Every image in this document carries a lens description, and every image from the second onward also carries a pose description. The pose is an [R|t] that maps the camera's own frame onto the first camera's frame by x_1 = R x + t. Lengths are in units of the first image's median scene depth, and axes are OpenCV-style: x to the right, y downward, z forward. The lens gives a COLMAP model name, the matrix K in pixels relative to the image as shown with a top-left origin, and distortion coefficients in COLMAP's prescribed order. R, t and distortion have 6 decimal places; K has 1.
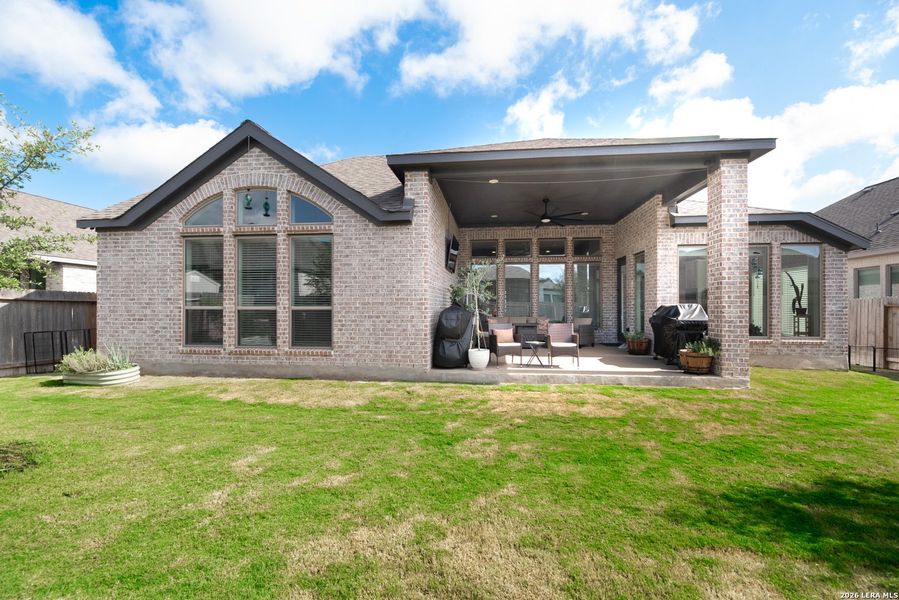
lens RADIAL K [[363.8, 0, 449.5], [0, 363.8, 300.0], [0, 0, 1]] dist [-0.002101, -0.000600]
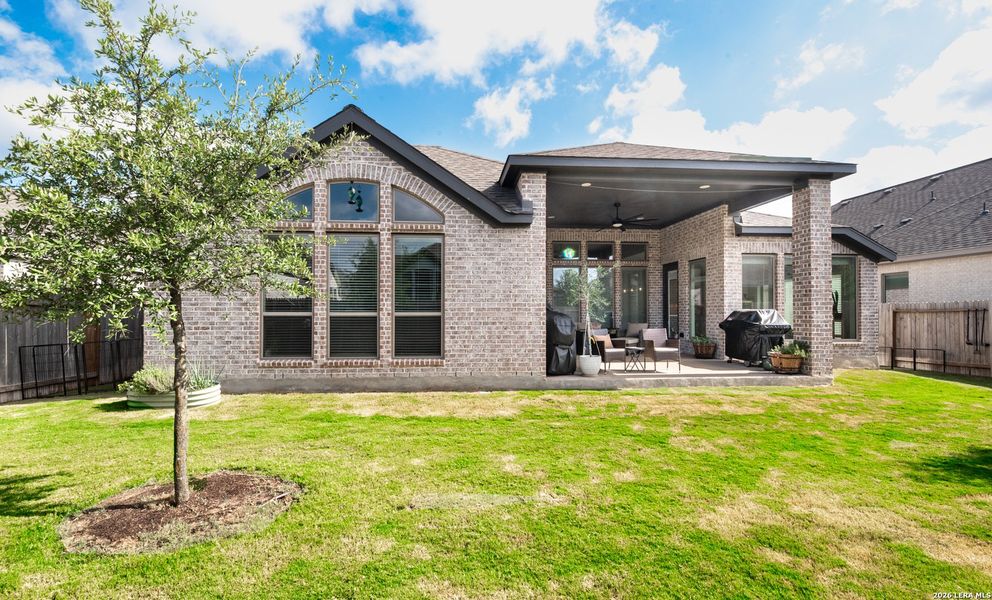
lens RADIAL K [[418.8, 0, 463.0], [0, 418.8, 300.7], [0, 0, 1]] dist [-0.002424, -0.000518]
pose [[0.984881, 0.003371, 0.173198, -0.453270], [-0.002142, 0.999971, -0.007282, -0.004485], [-0.173217, 0.006801, 0.984860, -0.060728]]
